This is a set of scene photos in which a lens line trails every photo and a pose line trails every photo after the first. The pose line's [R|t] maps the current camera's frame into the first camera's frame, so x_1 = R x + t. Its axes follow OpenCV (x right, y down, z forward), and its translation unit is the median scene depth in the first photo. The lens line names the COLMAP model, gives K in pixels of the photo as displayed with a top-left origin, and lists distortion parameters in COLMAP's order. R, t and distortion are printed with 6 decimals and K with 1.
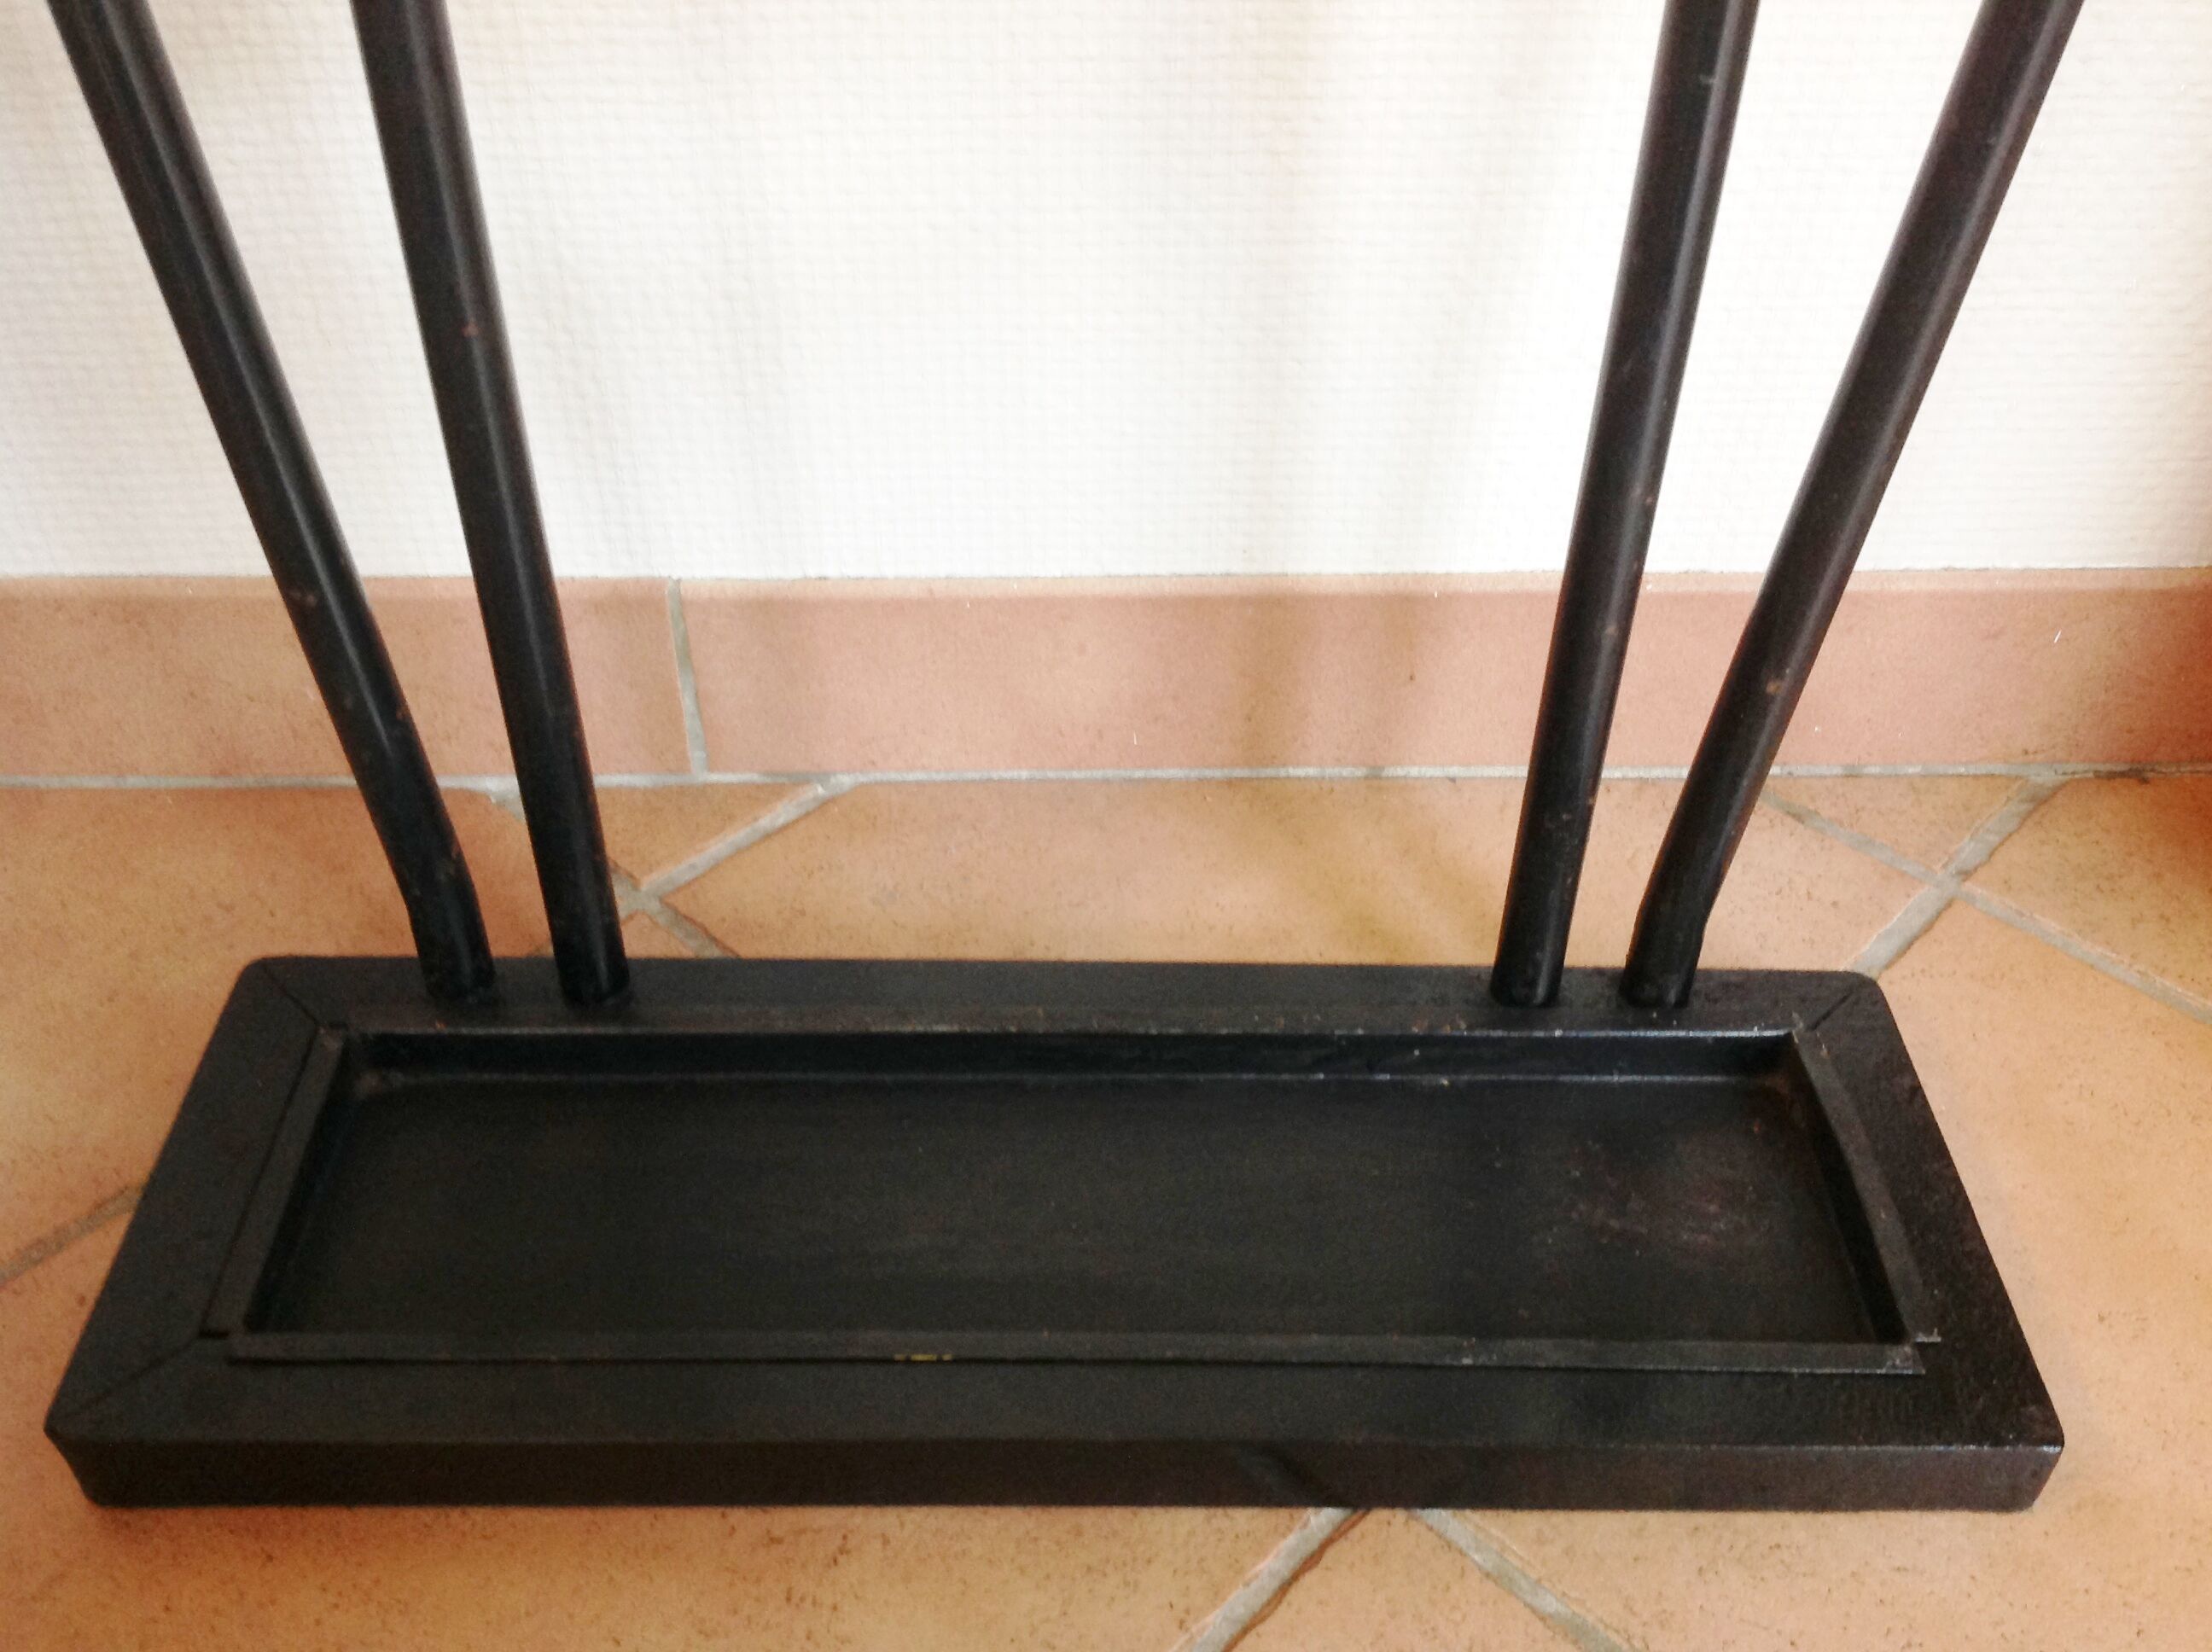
lens RADIAL K [[2103.8, 0, 1105.7], [0, 2103.8, 812.5], [0, 0, 1]] dist [-0.003088, 0.000000]
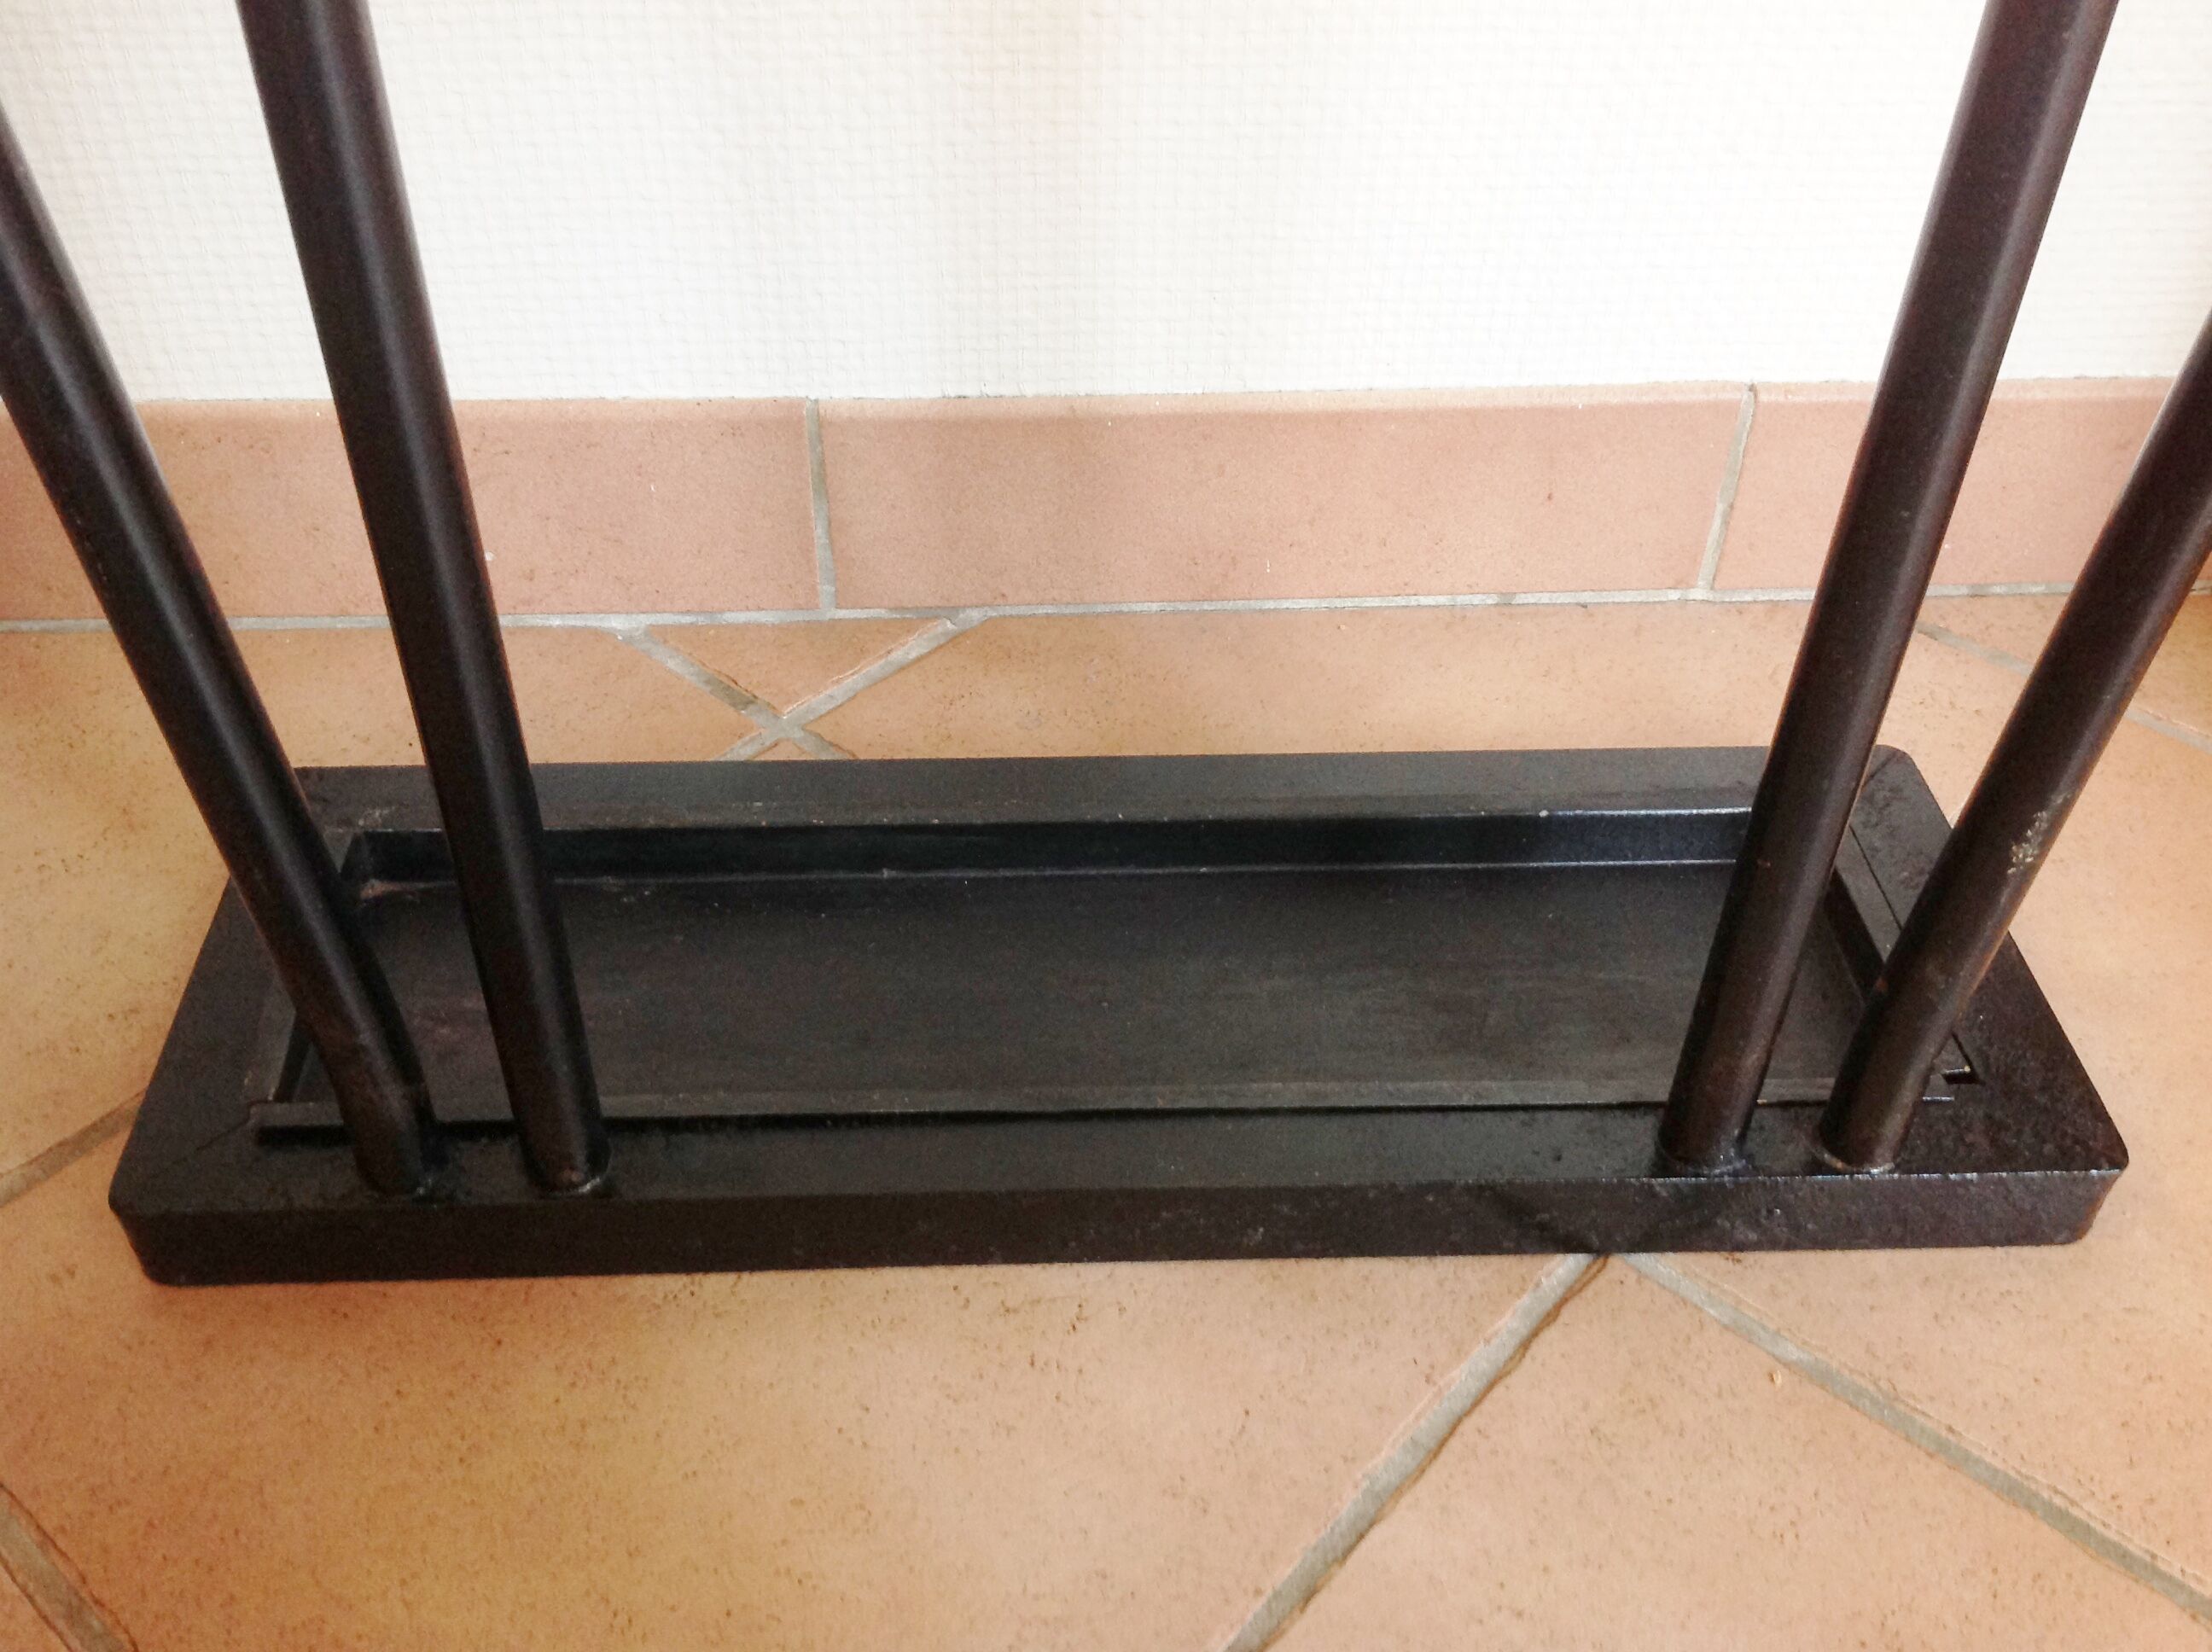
lens RADIAL K [[2103.8, 0, 1103.8], [0, 2103.8, 836.3], [0, 0, 1]] dist [-0.003088, 0.000000]
pose [[0.999277, -0.020189, 0.032223, -0.103974], [0.019778, 0.999720, 0.013011, 0.082164], [-0.032476, -0.012364, 0.999396, 0.011360]]
